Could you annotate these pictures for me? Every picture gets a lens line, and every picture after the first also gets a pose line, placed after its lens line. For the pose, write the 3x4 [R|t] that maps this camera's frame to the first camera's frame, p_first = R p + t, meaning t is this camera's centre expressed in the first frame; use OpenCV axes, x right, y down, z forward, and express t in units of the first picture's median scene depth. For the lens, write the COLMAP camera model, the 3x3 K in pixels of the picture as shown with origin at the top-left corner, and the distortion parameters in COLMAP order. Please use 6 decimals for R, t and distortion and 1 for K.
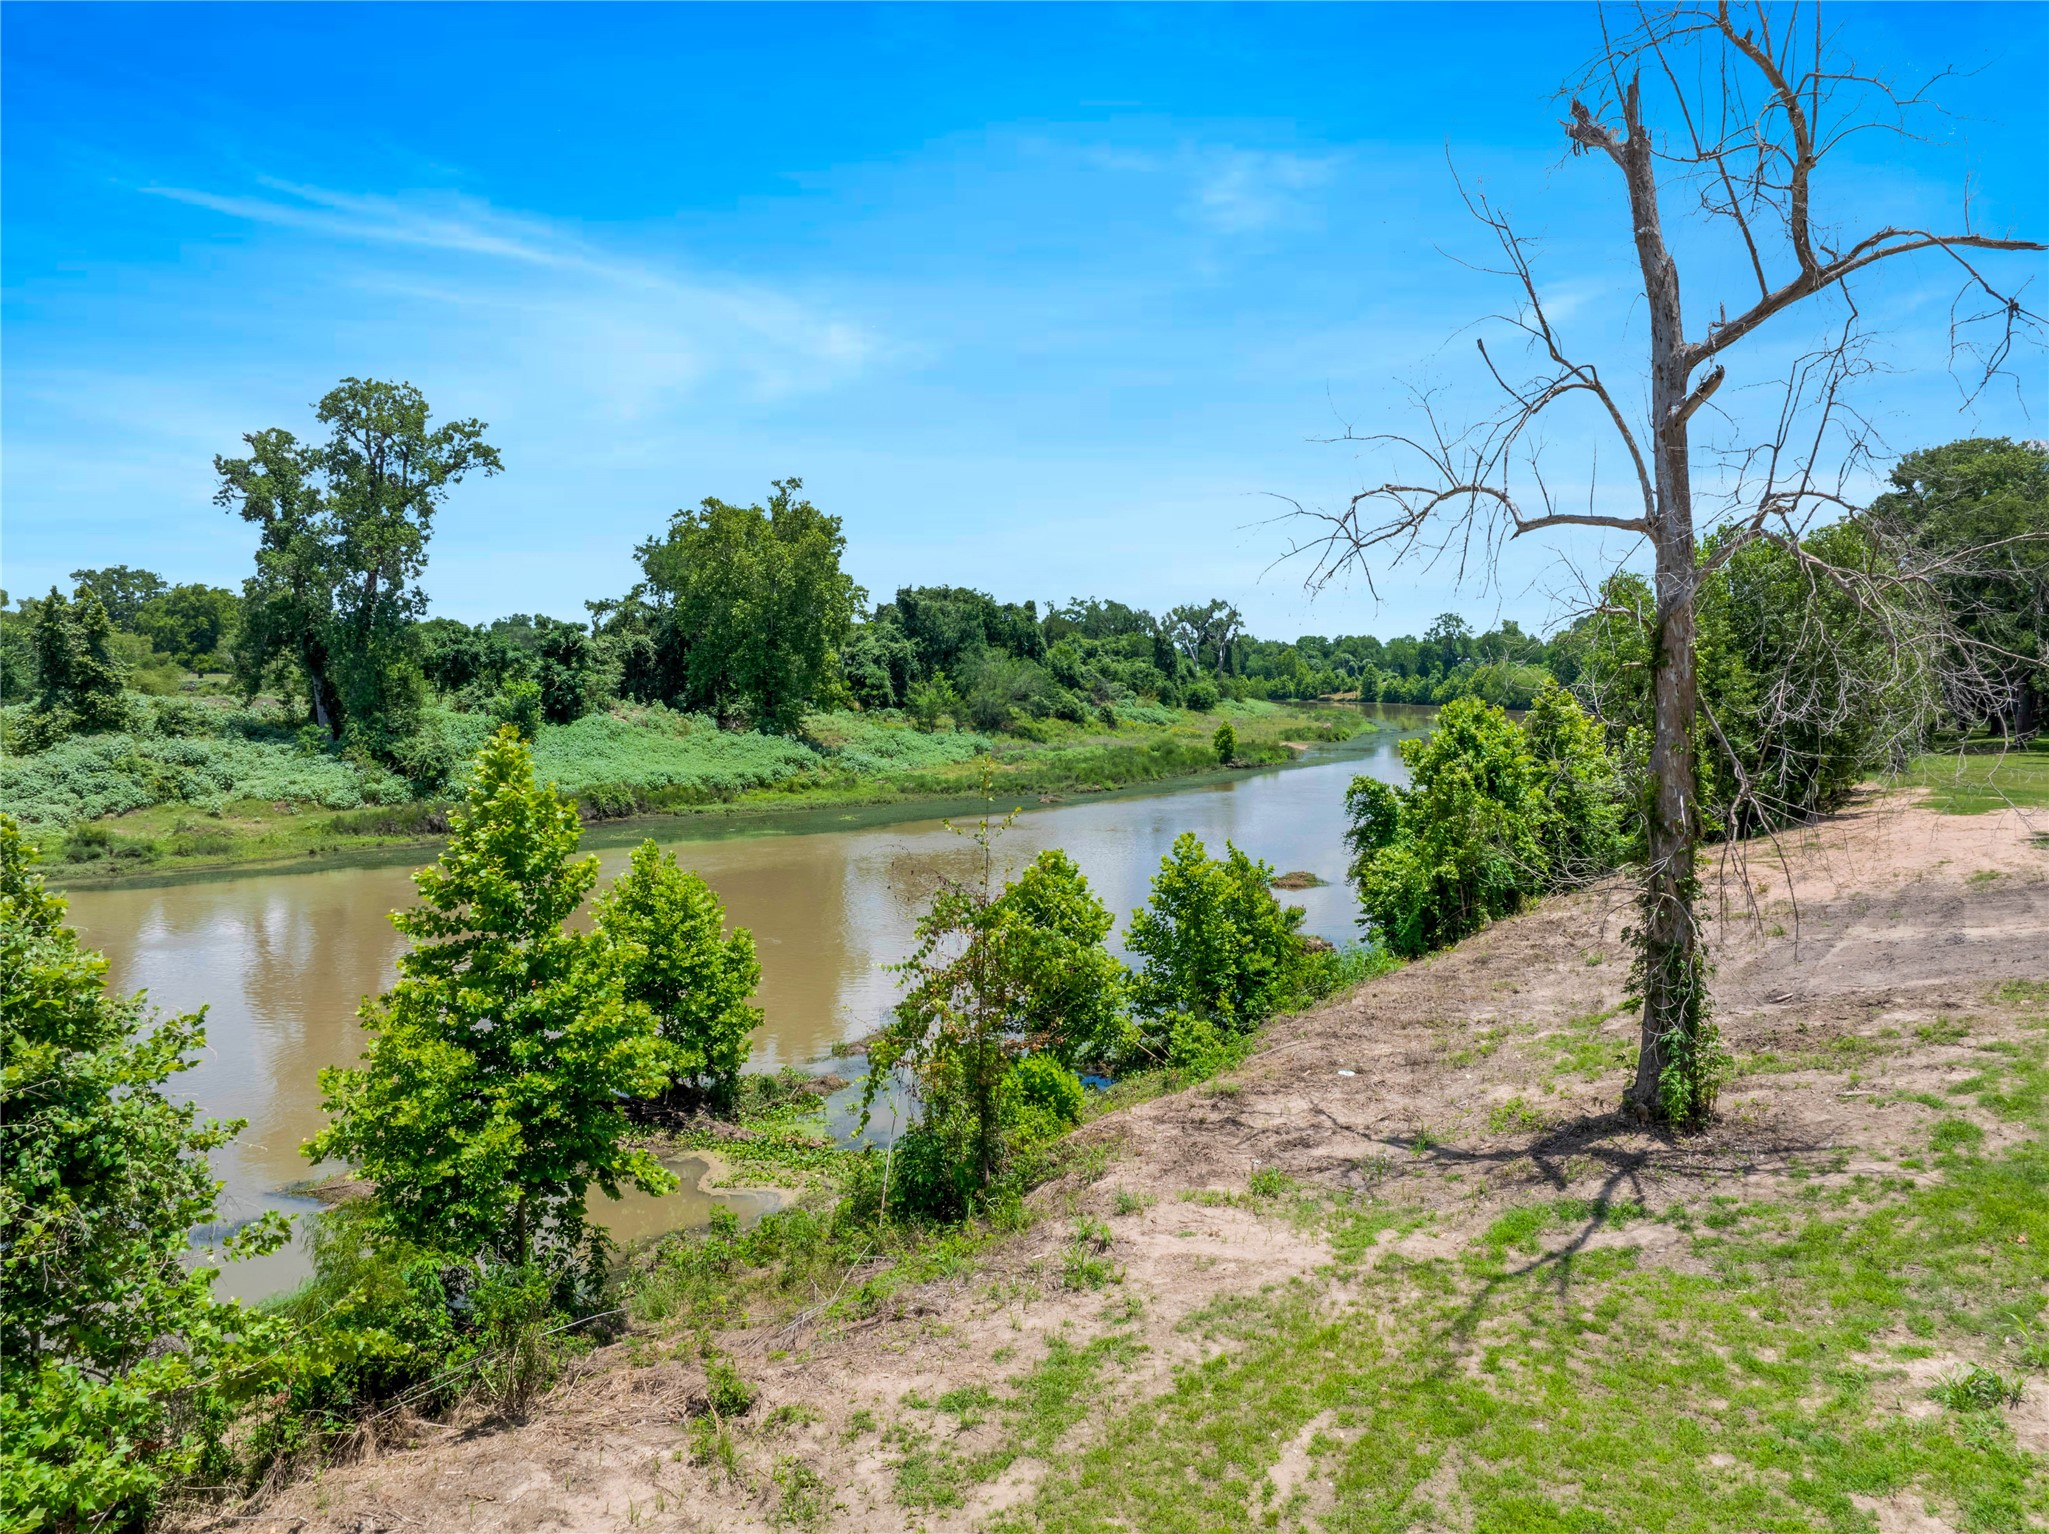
lens RADIAL K [[1446.1, 0, 1017.3], [0, 1446.1, 765.9], [0, 0, 1]] dist [-0.035122, -0.004935]
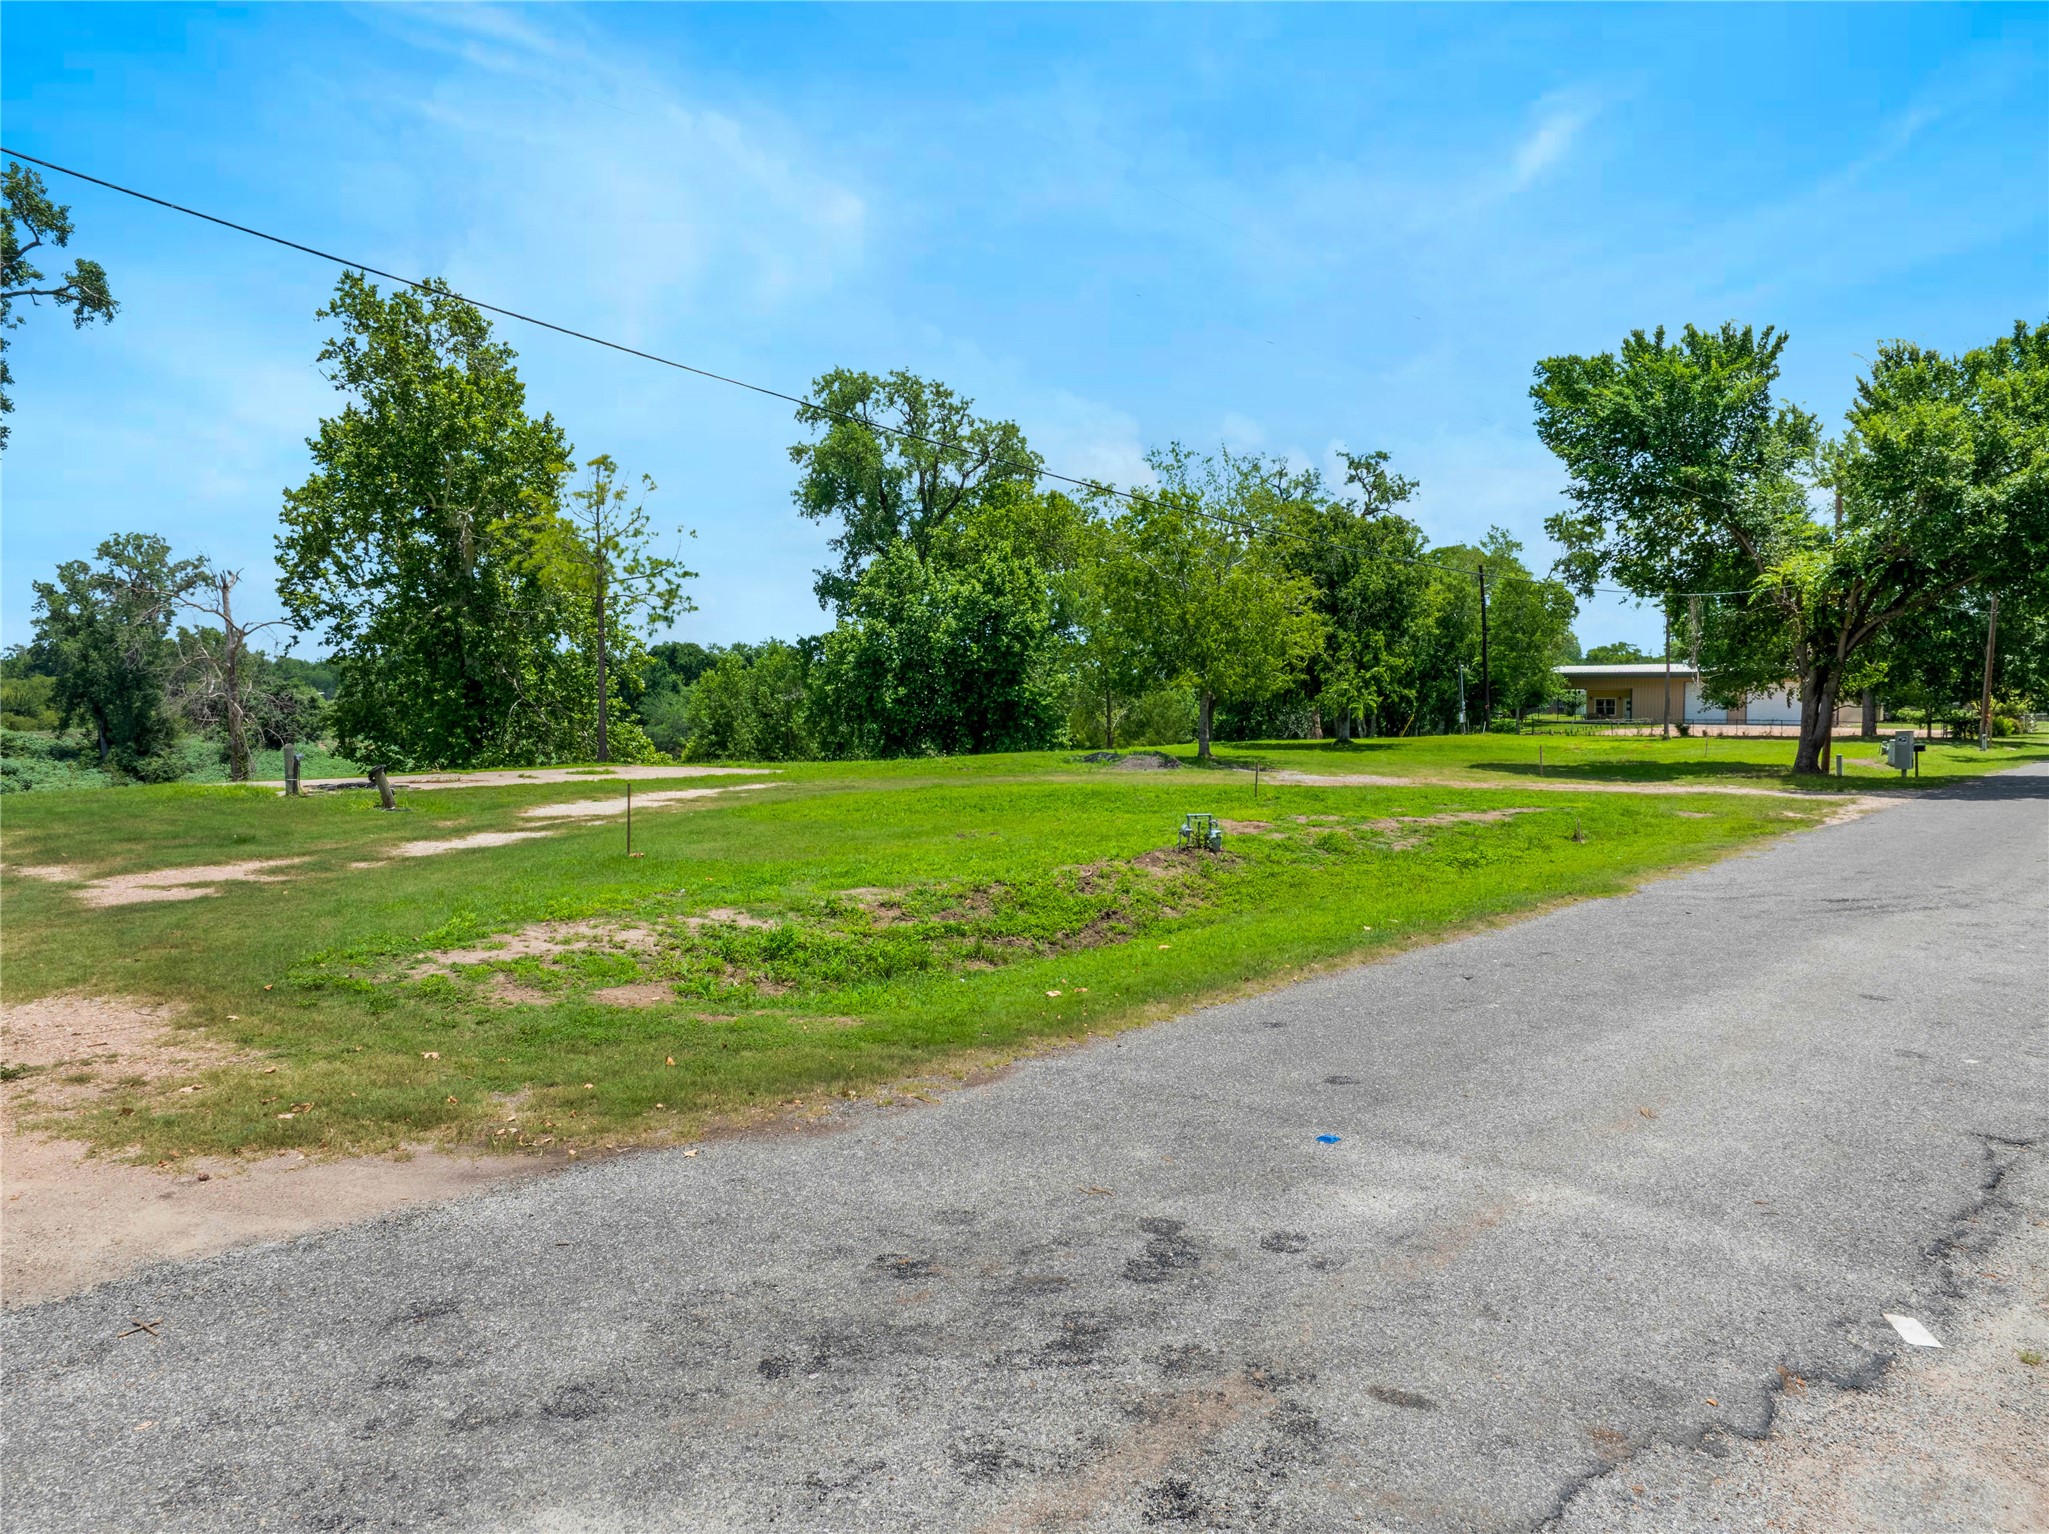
lens RADIAL K [[1446.1, 0, 1017.3], [0, 1446.1, 765.9], [0, 0, 1]] dist [-0.035122, -0.004935]
pose [[0.999940, 0.003093, -0.010473, 0.528706], [-0.003296, 0.999806, -0.019396, 0.015616], [0.010411, 0.019429, 0.999757, -0.543410]]
